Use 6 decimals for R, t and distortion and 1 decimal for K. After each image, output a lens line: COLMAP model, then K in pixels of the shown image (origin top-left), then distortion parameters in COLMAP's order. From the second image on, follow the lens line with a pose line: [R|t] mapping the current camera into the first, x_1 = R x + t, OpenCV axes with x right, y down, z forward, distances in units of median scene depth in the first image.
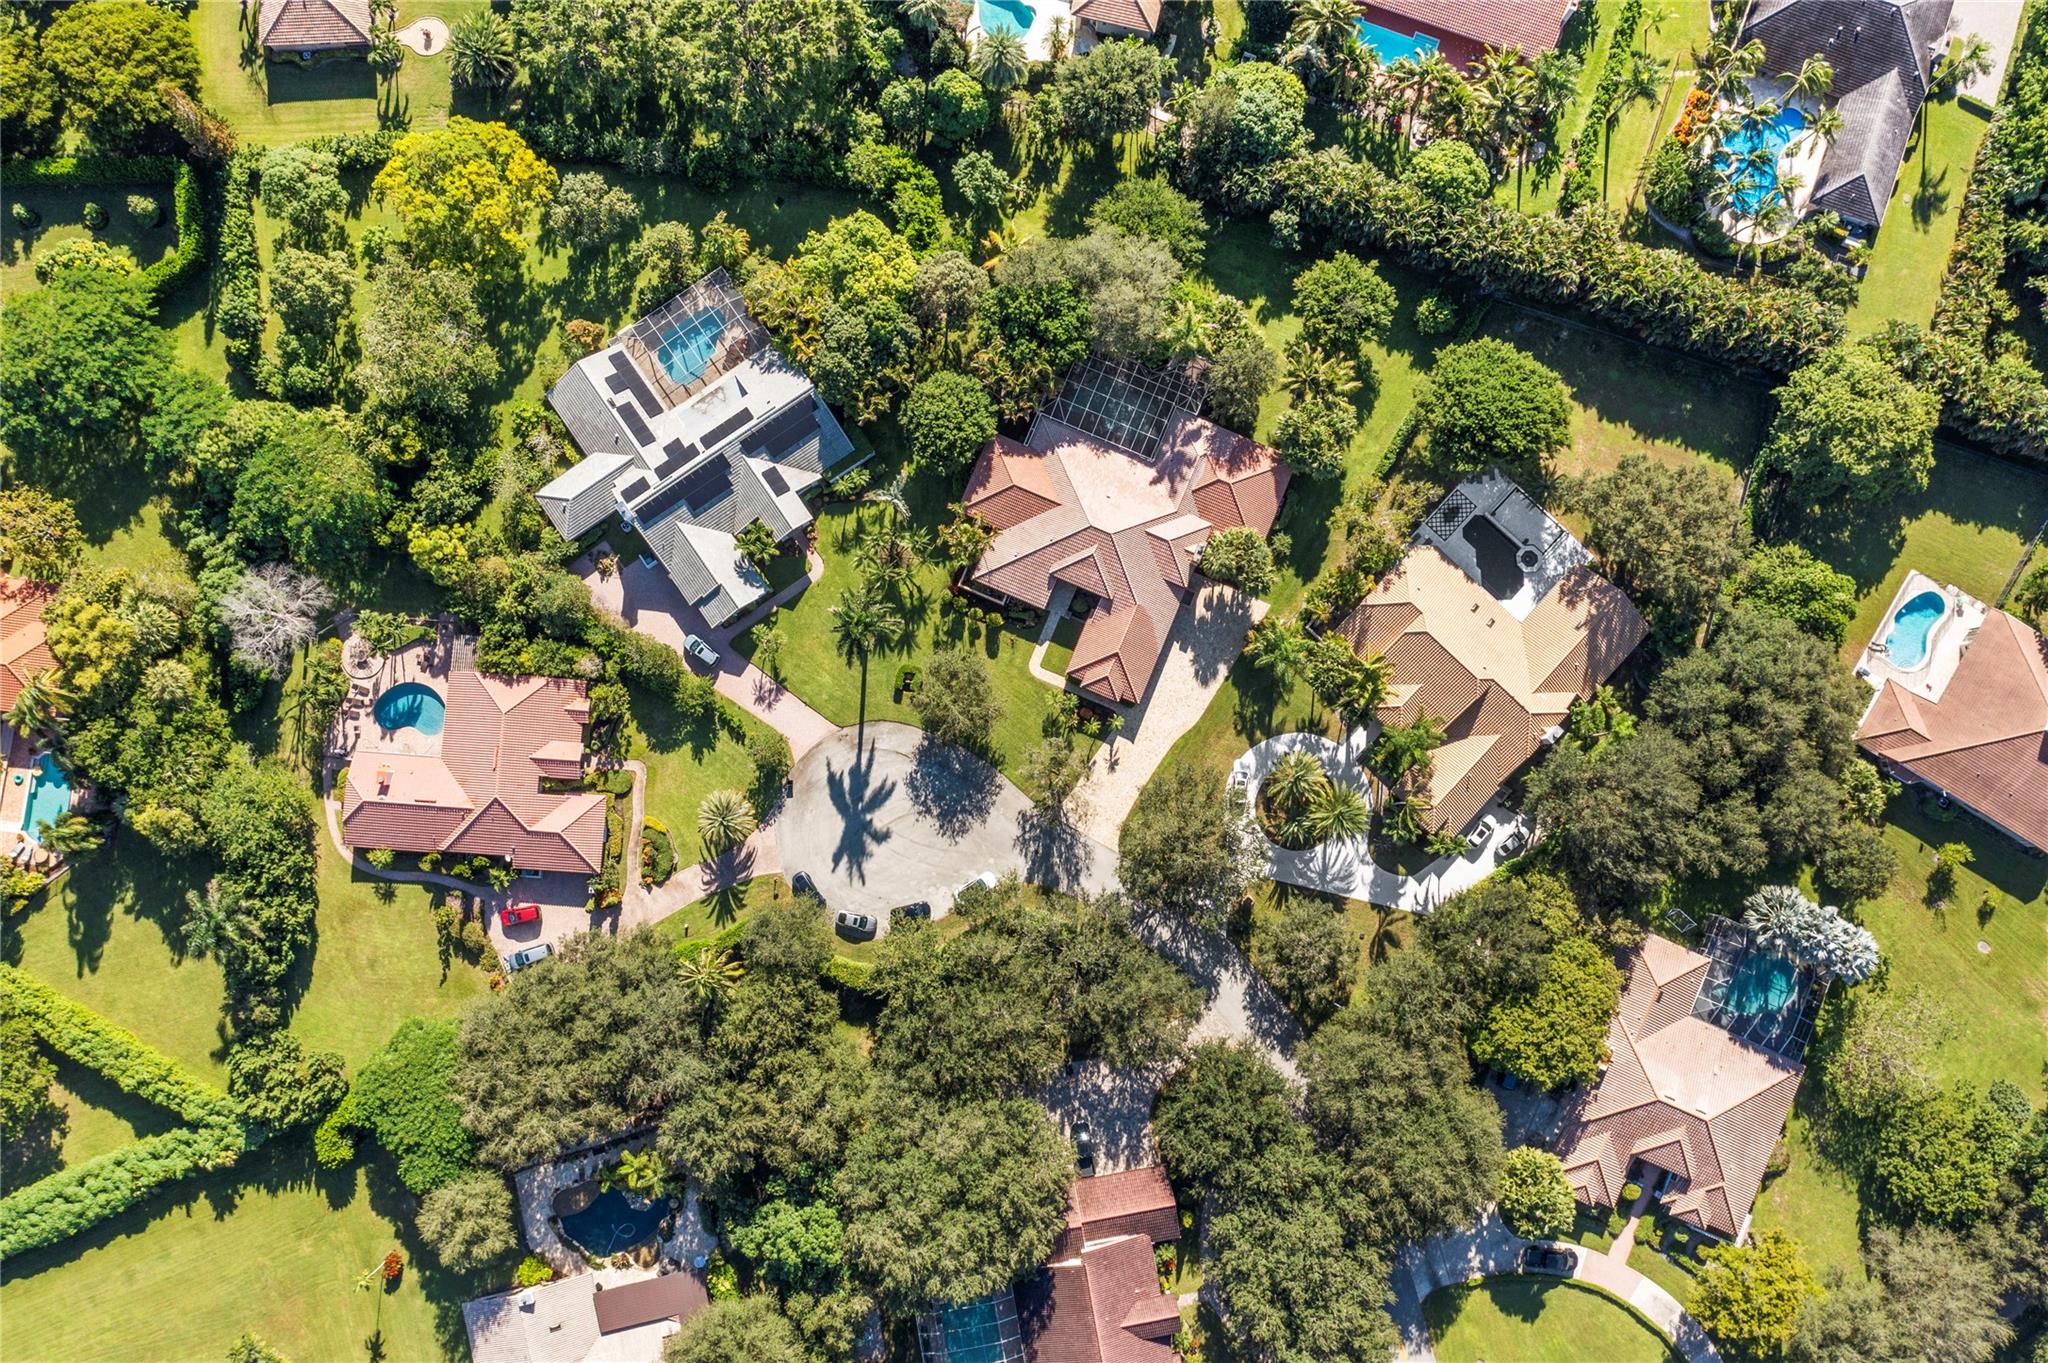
lens RADIAL K [[1681.8, 0, 1028.4], [0, 1681.8, 681.3], [0, 0, 1]] dist [0.003926, 0.000191]
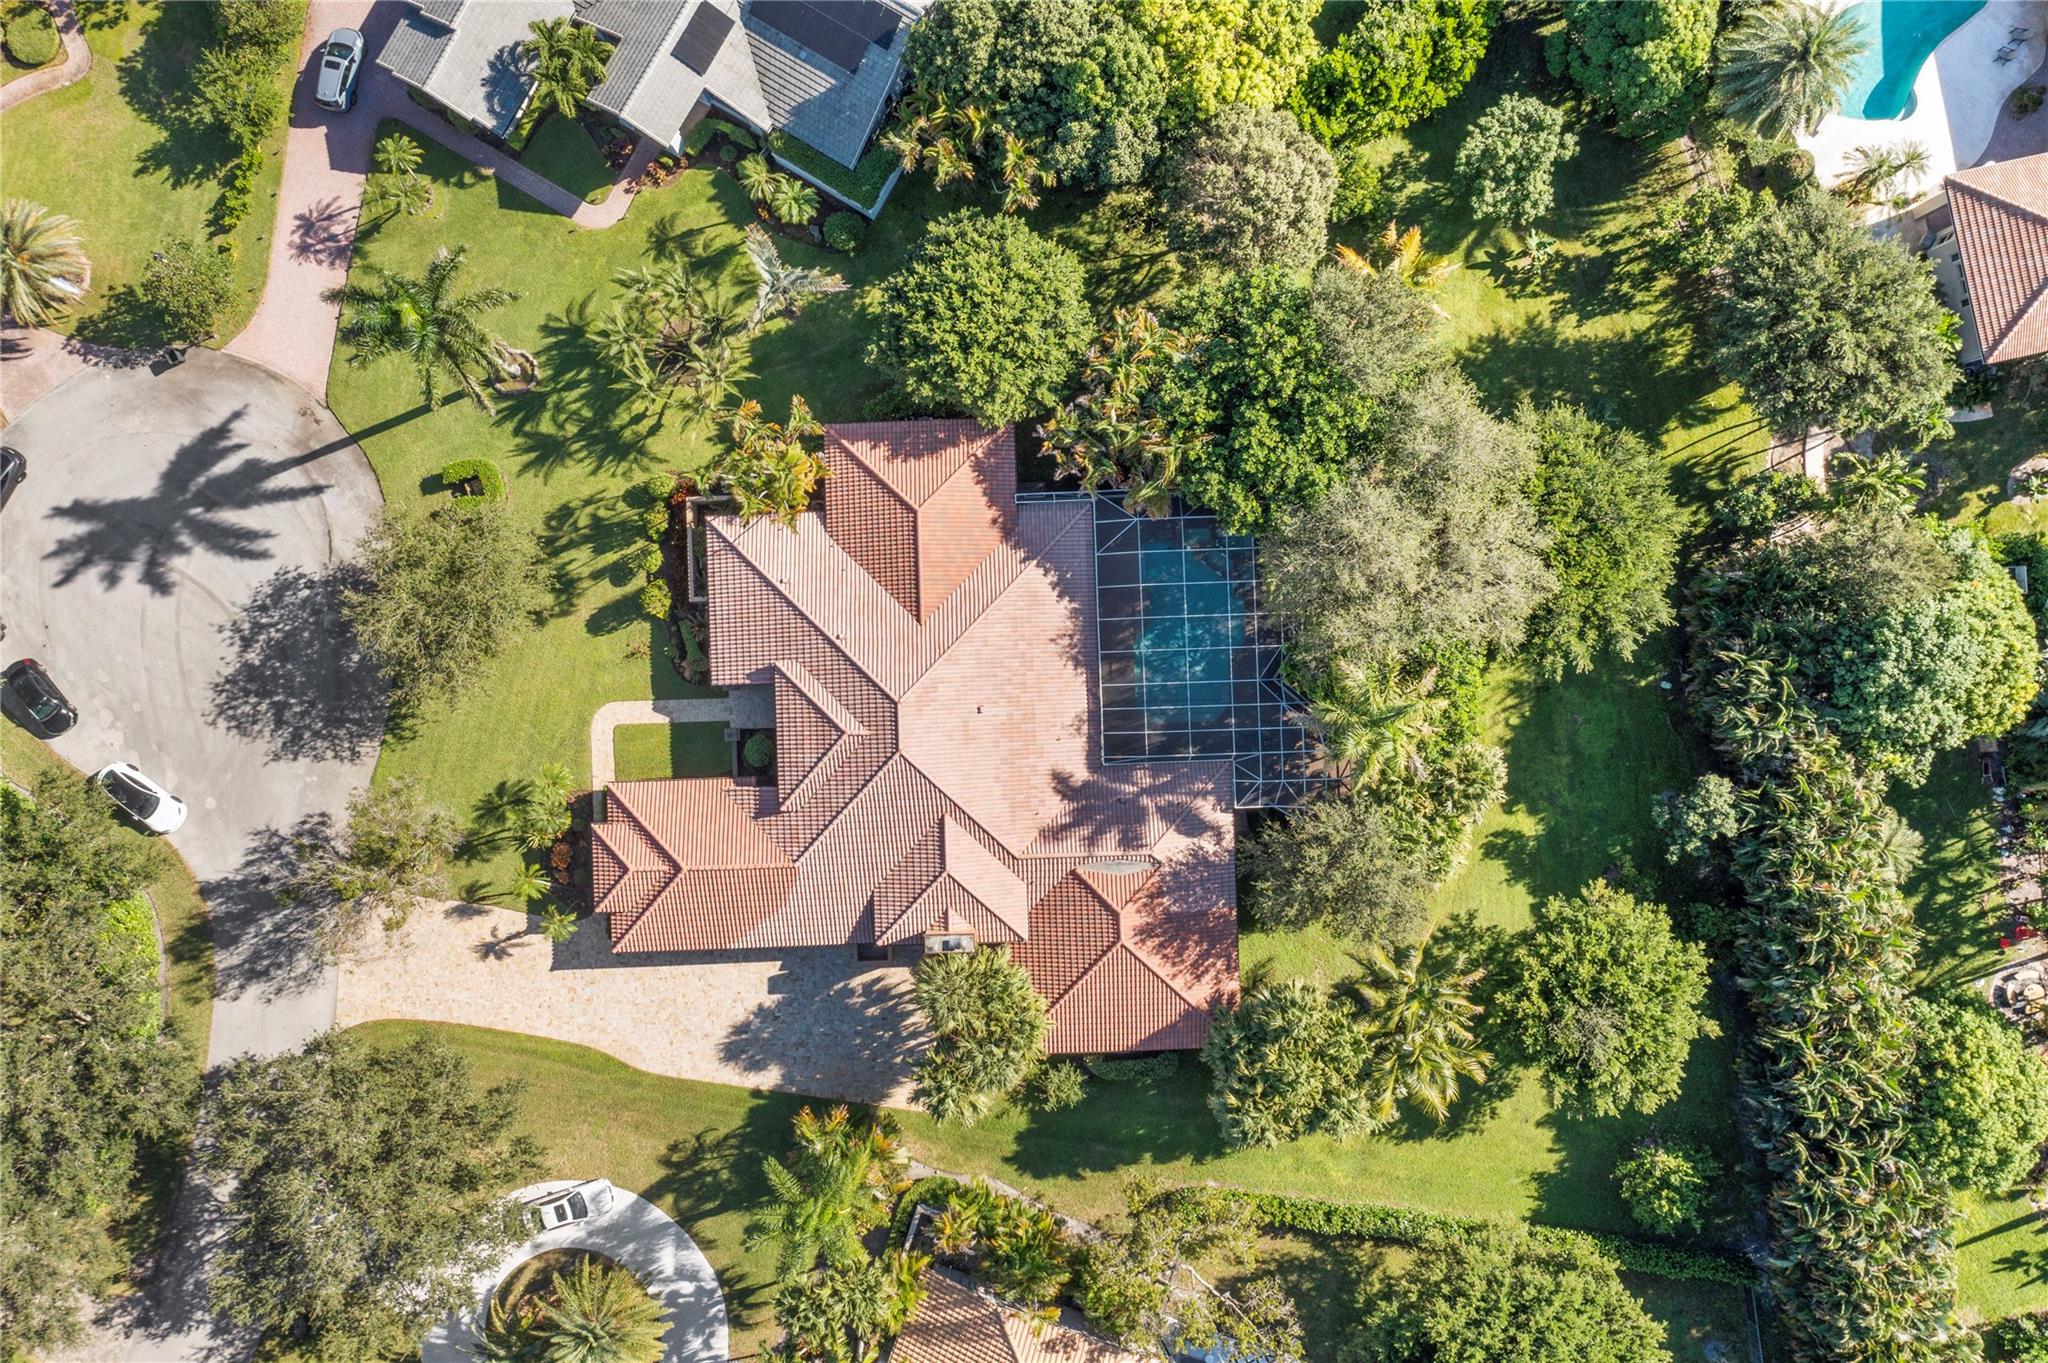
lens RADIAL K [[1591.8, 0, 1020.6], [0, 1591.8, 672.5], [0, 0, 1]] dist [-0.009061, 0.005955]
pose [[0.419411, 0.907422, -0.026072, 0.053436], [-0.902545, 0.419897, 0.095385, -0.162943], [0.097502, -0.016474, 0.995099, 0.564299]]
